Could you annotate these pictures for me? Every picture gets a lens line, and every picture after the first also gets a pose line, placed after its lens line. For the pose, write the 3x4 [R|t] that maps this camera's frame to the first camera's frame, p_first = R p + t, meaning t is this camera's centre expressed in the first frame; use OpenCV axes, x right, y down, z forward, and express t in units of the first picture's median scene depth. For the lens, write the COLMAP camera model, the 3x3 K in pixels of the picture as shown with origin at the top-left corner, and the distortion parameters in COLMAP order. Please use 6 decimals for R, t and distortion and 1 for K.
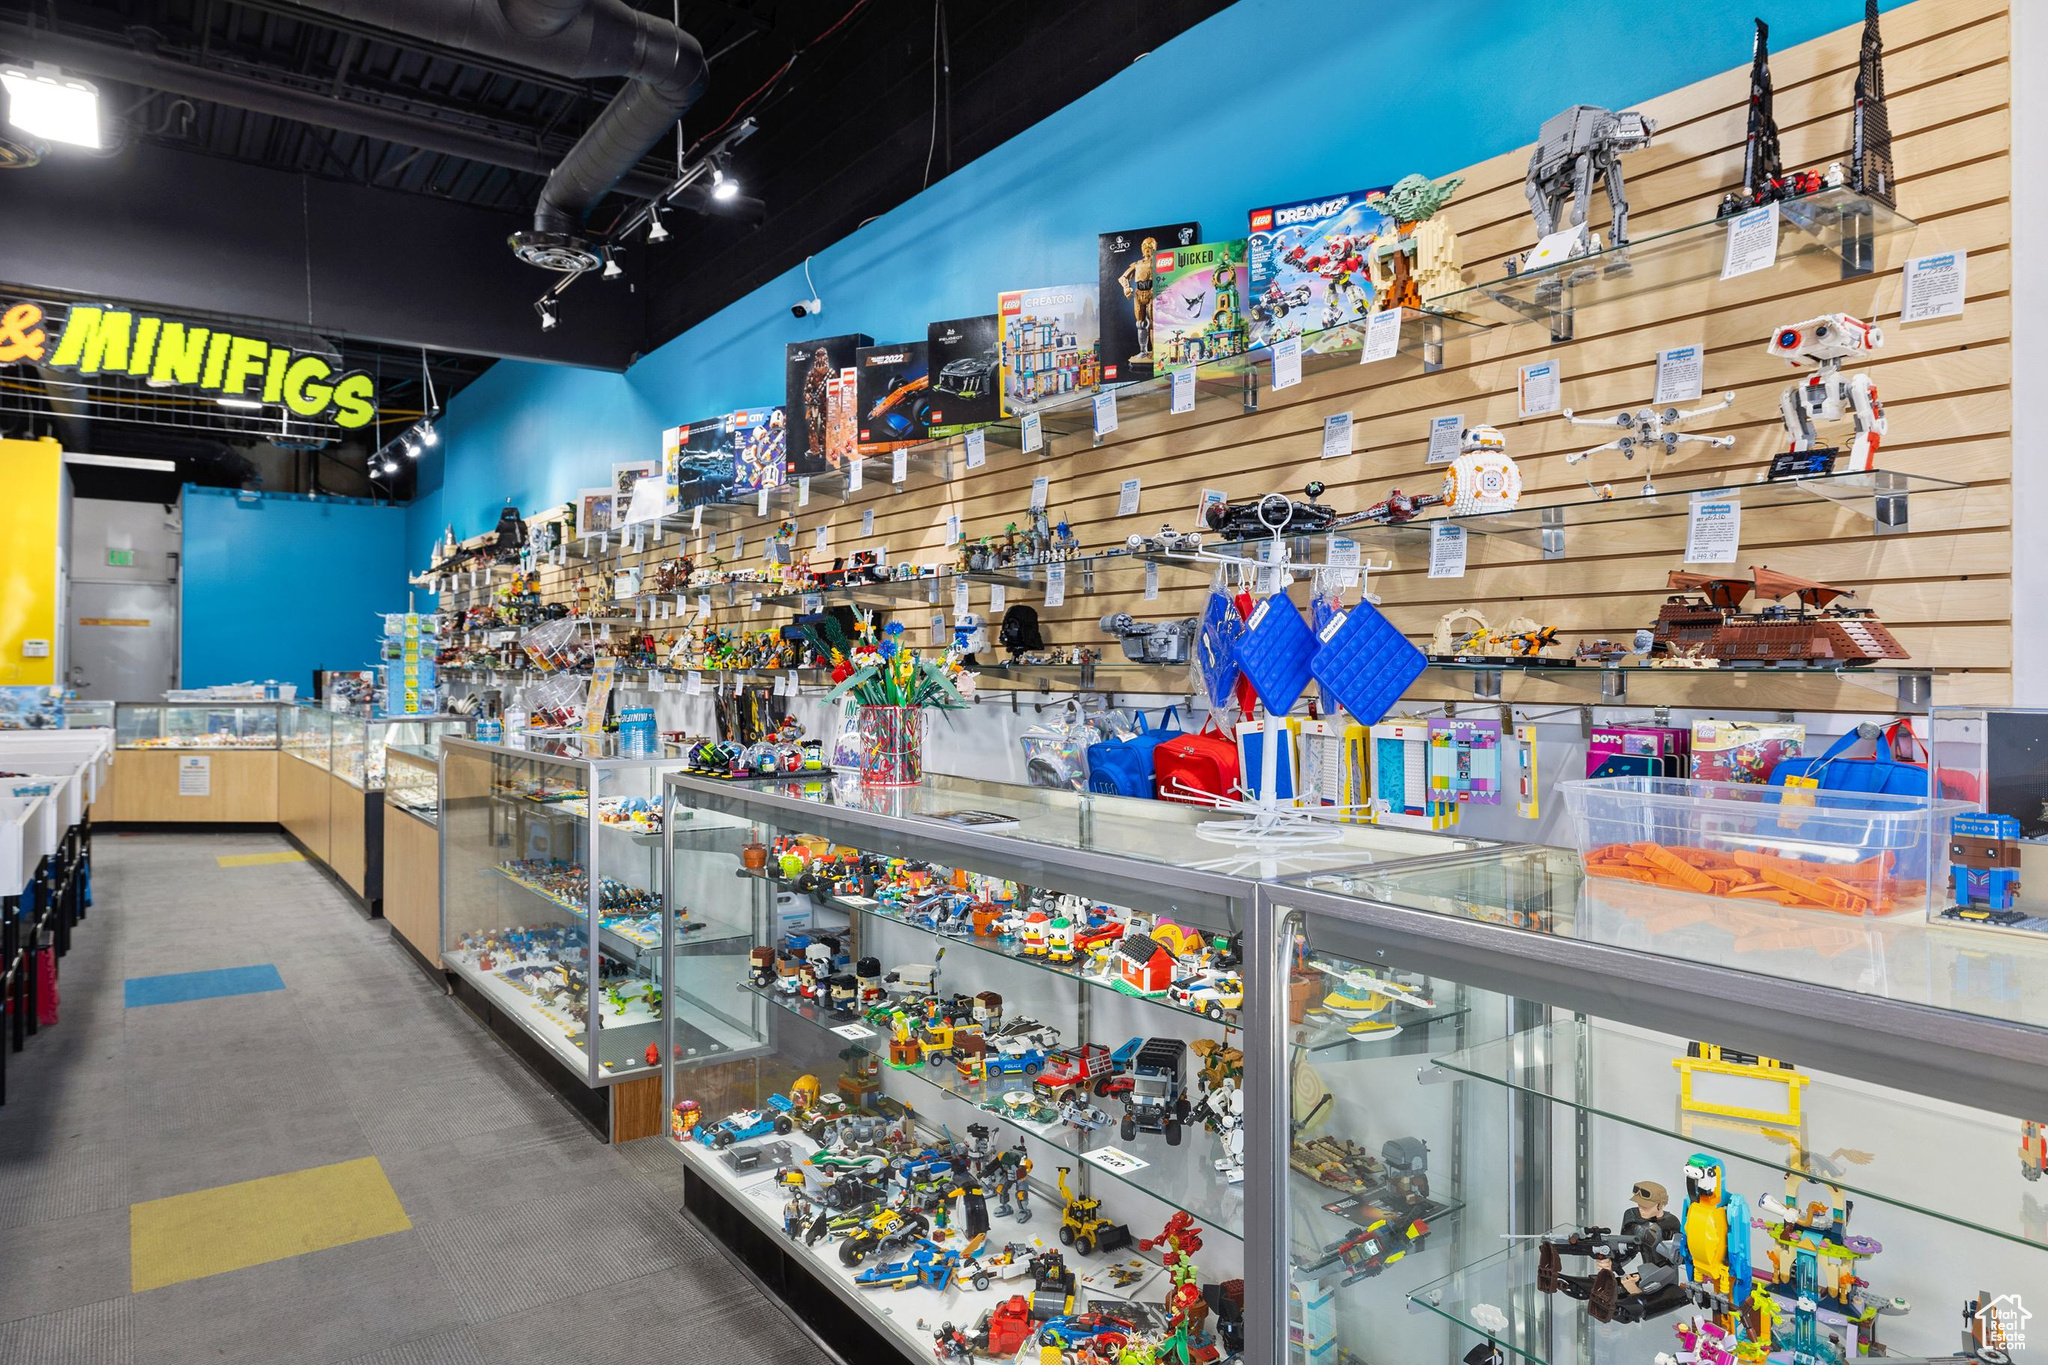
lens RADIAL K [[1260.5, 0, 1019.1], [0, 1260.5, 674.9], [0, 0, 1]] dist [0.001159, 0.001111]
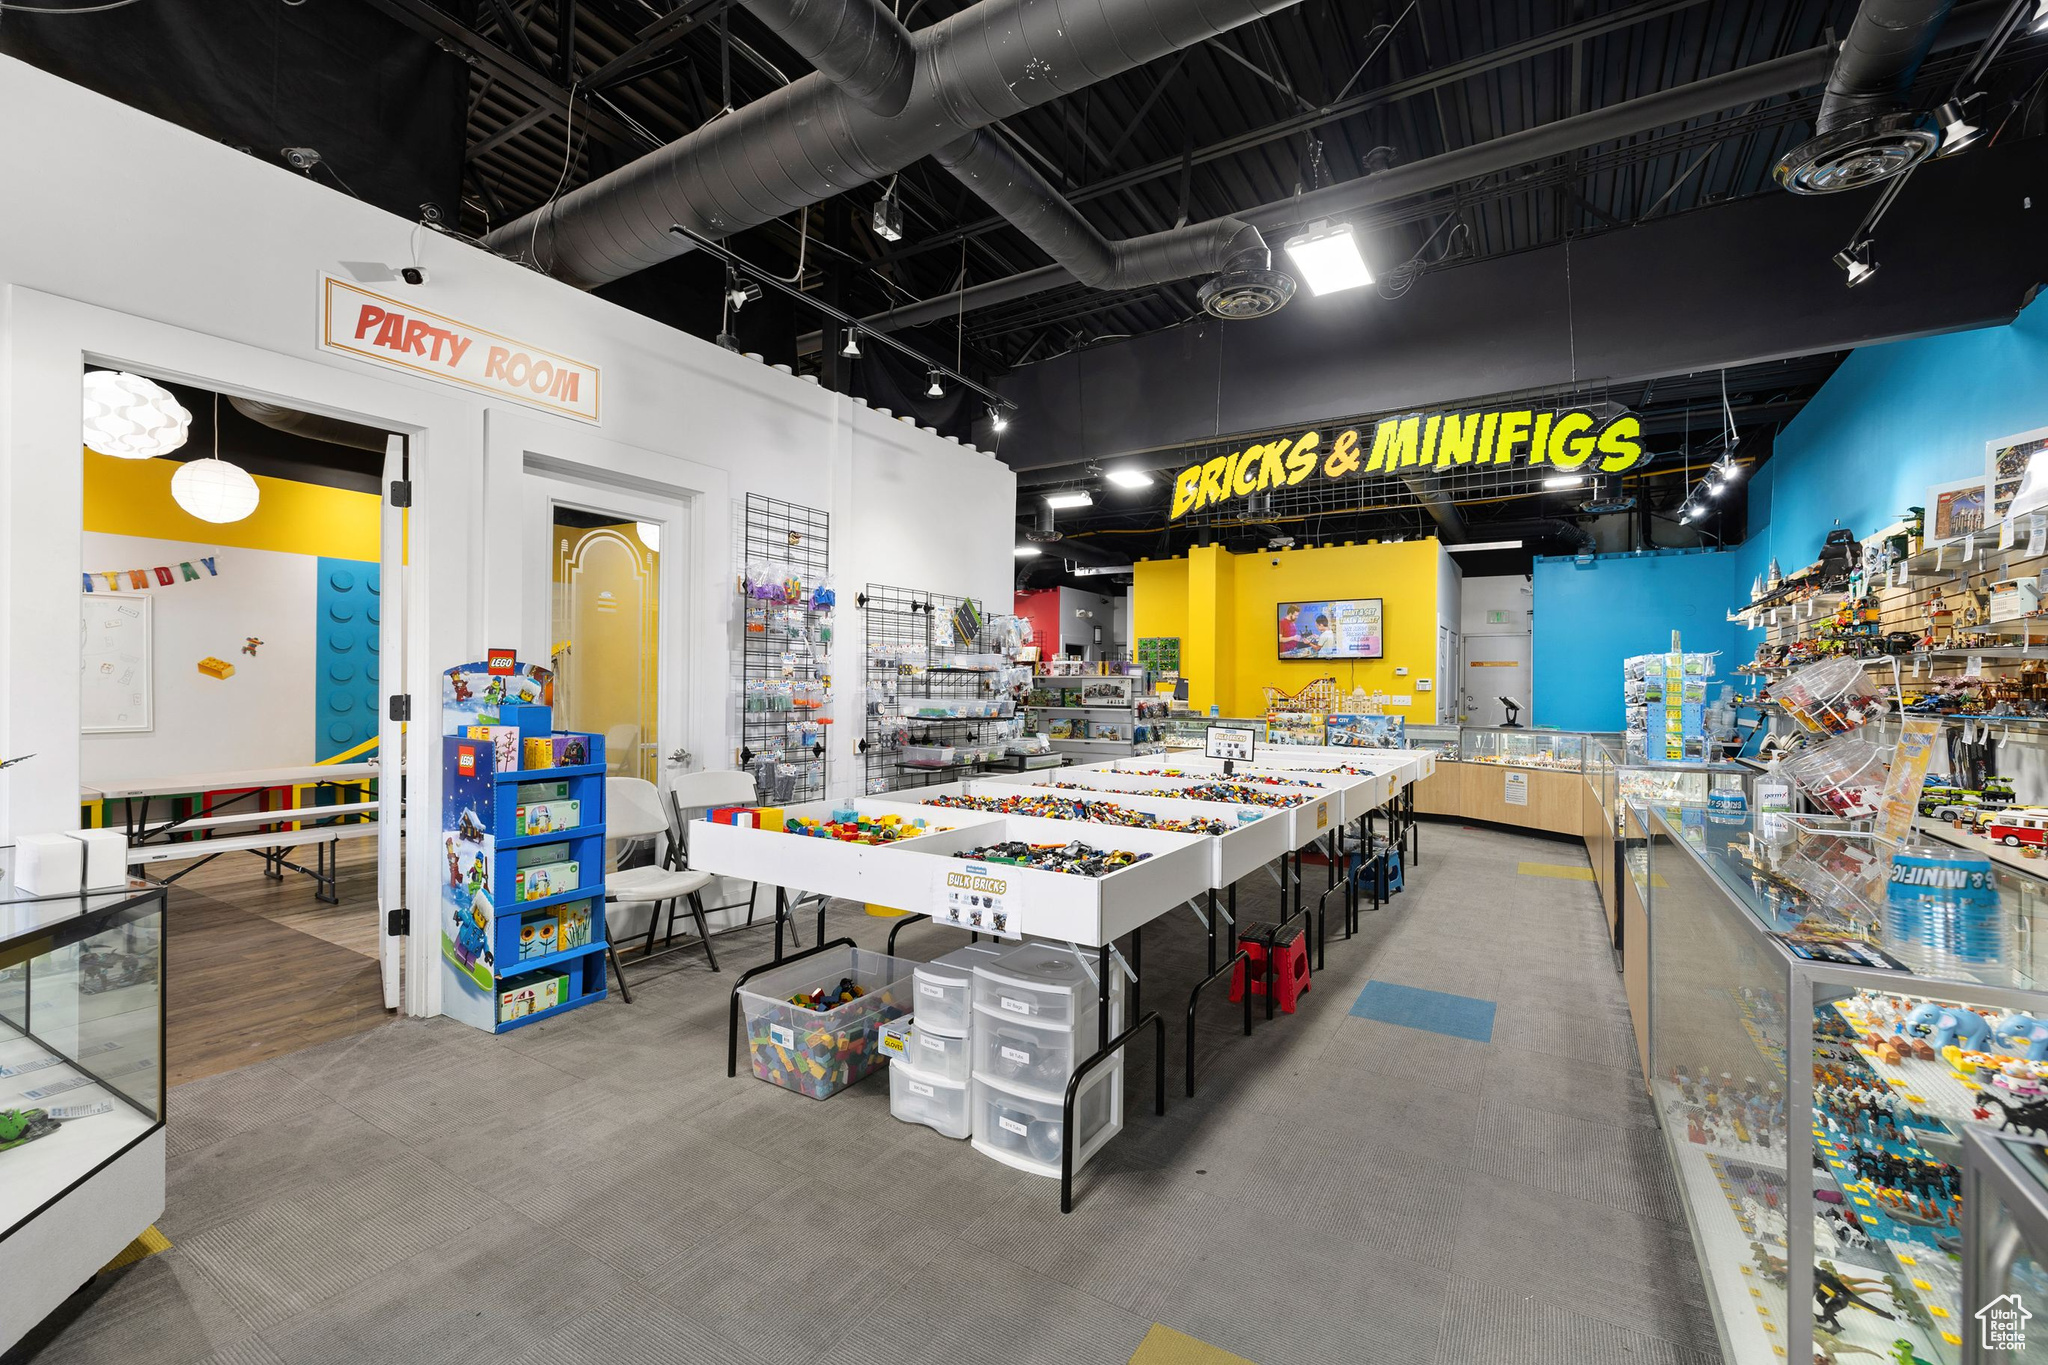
lens RADIAL K [[864.1, 0, 1014.9], [0, 864.1, 682.1], [0, 0, 1]] dist [0.001887, -0.000444]
pose [[0.379180, -0.004856, -0.925310, -0.067362], [-0.008840, 0.999922, -0.008870, -0.015747], [0.925281, 0.011543, 0.379107, 0.277778]]
